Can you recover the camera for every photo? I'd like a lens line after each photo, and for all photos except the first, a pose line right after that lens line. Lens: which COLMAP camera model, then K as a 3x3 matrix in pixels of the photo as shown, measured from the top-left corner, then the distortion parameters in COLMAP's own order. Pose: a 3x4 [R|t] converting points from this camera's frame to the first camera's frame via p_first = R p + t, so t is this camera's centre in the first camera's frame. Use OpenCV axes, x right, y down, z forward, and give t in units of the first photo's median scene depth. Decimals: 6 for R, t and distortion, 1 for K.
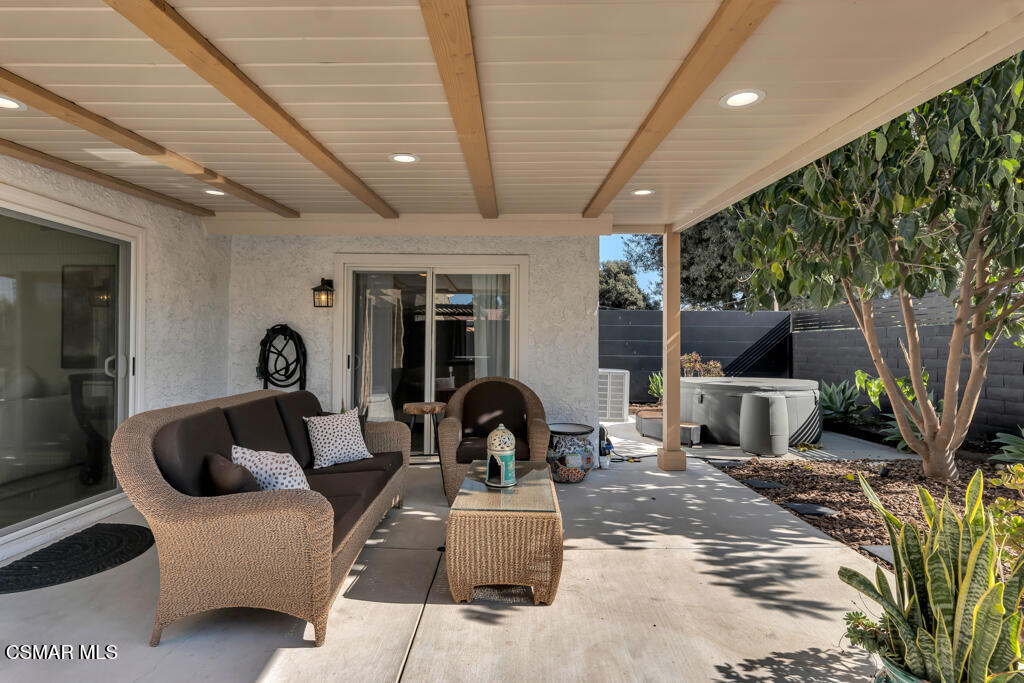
lens RADIAL K [[511.2, 0, 506.7], [0, 511.2, 342.6], [0, 0, 1]] dist [0.004625, 0.000585]
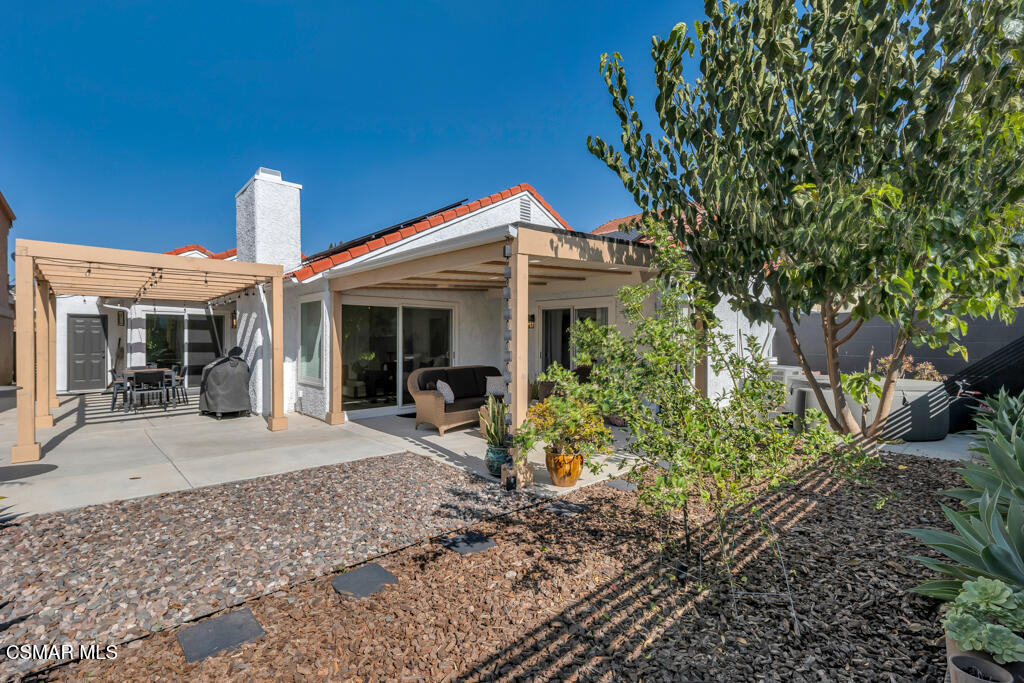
lens RADIAL K [[456.5, 0, 507.5], [0, 456.5, 334.2], [0, 0, 1]] dist [-0.002034, -0.000127]
pose [[0.688878, -0.010034, -0.724808, 0.923009], [0.007150, 0.999950, -0.007047, -0.032733], [0.724842, -0.000328, 0.688915, -0.338763]]
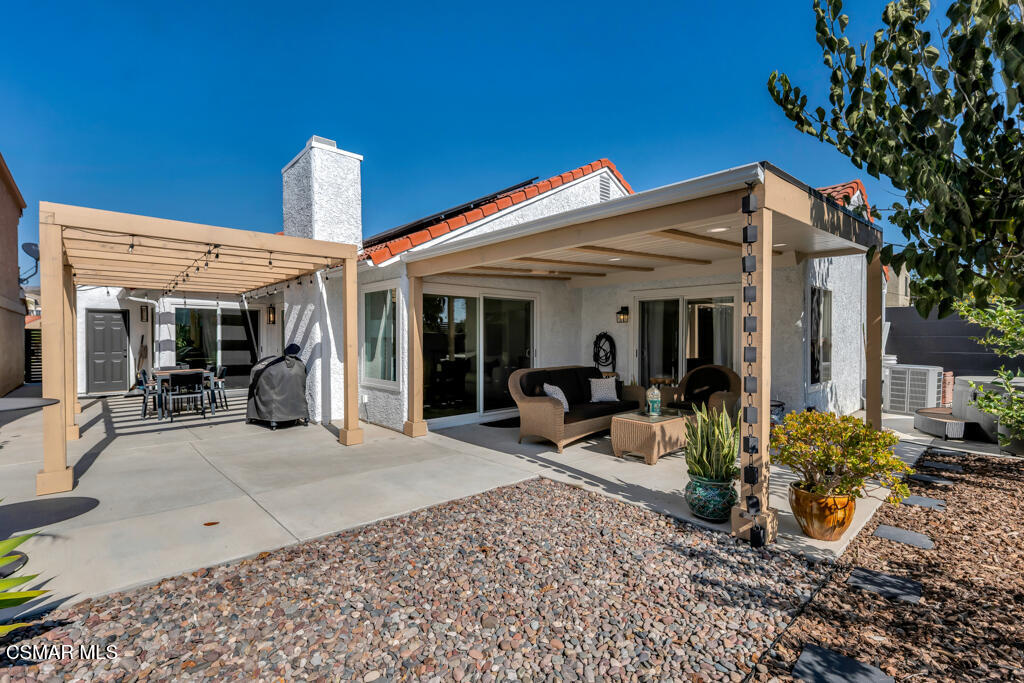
lens RADIAL K [[456.5, 0, 512.6], [0, 456.5, 336.9], [0, 0, 1]] dist [-0.002034, -0.000127]
pose [[0.686888, -0.003714, -0.726754, 0.540285], [0.008215, 0.999963, 0.002654, -0.025700], [0.726717, -0.007793, 0.686893, -0.383854]]
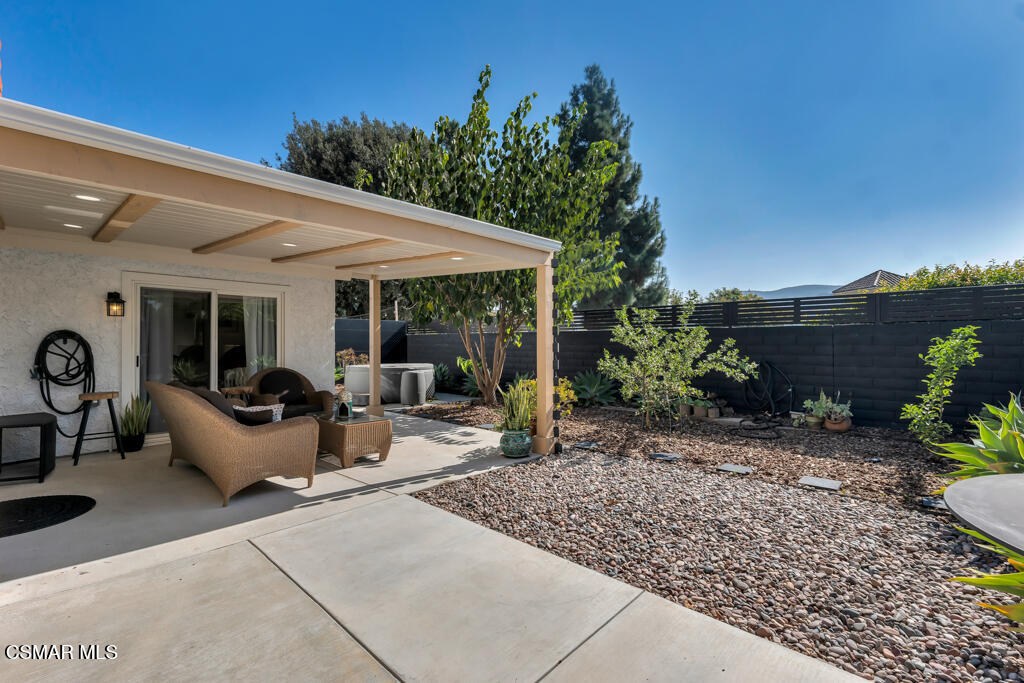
lens RADIAL K [[456.5, 0, 512.0], [0, 456.5, 340.7], [0, 0, 1]] dist [-0.002034, -0.000127]
pose [[0.685522, -0.002506, 0.728047, -0.496065], [-0.001777, 0.999985, 0.005115, -0.019273], [-0.728050, -0.004800, 0.685508, -0.400599]]
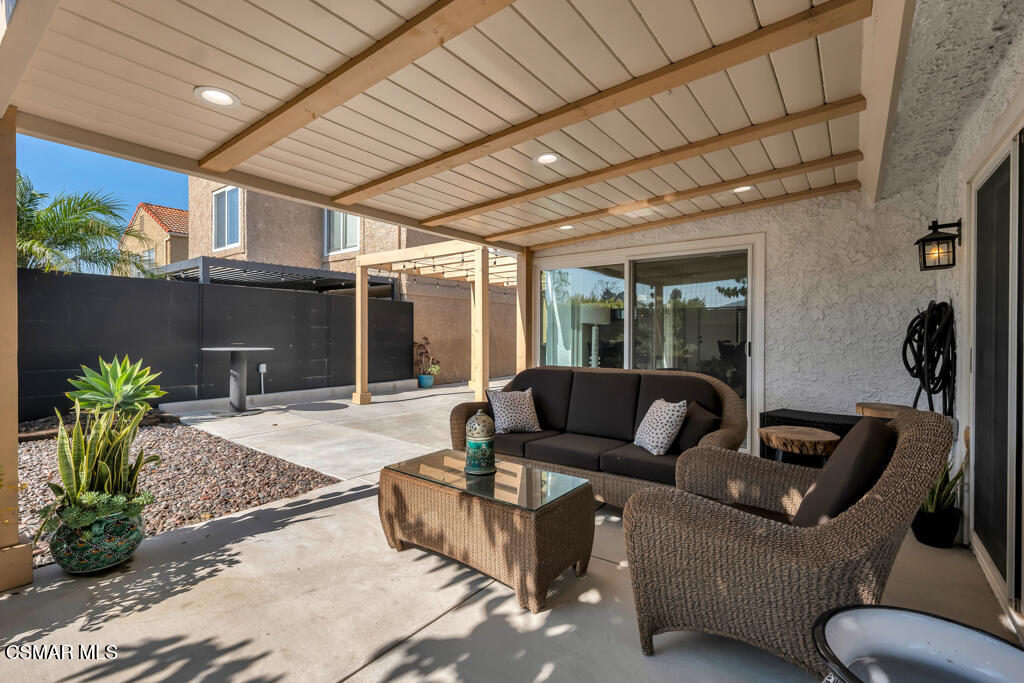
lens RADIAL K [[456.5, 0, 508.5], [0, 456.5, 336.7], [0, 0, 1]] dist [-0.002034, -0.000127]
pose [[-0.591114, 0.001622, -0.806586, 0.375873], [0.001043, 0.999999, 0.001247, 0.010988], [0.806587, -0.000104, -0.591115, 0.893808]]
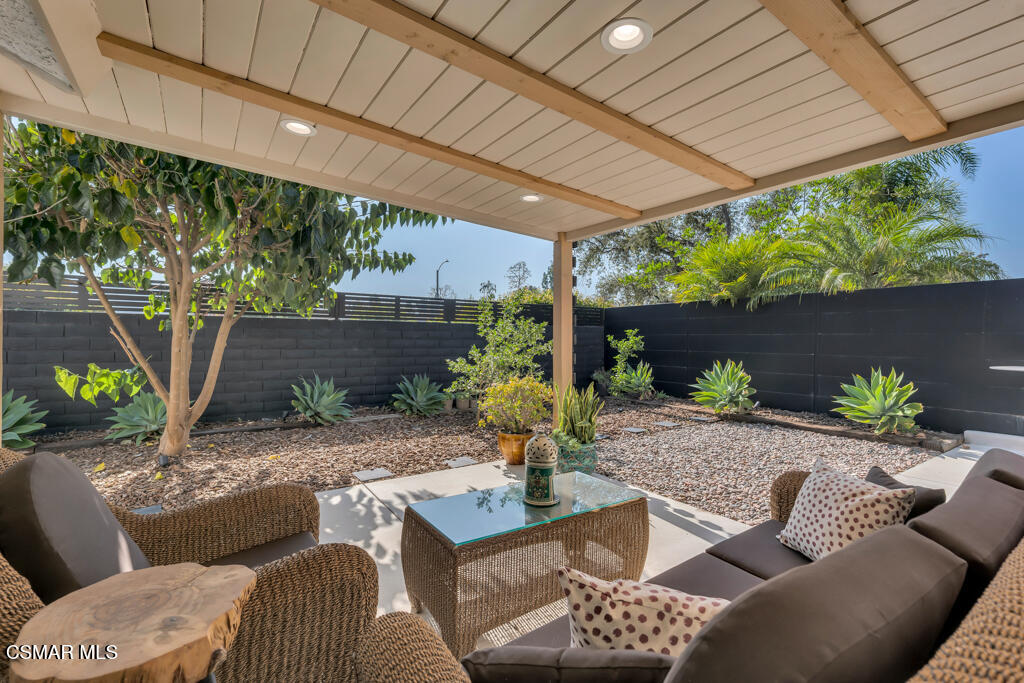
lens RADIAL K [[456.5, 0, 506.1], [0, 456.5, 343.2], [0, 0, 1]] dist [-0.002034, -0.000127]
pose [[-0.563873, -0.016697, 0.825692, -0.347606], [-0.014644, 0.999841, 0.010218, -0.000072], [-0.825731, -0.006330, -0.564028, 0.855720]]
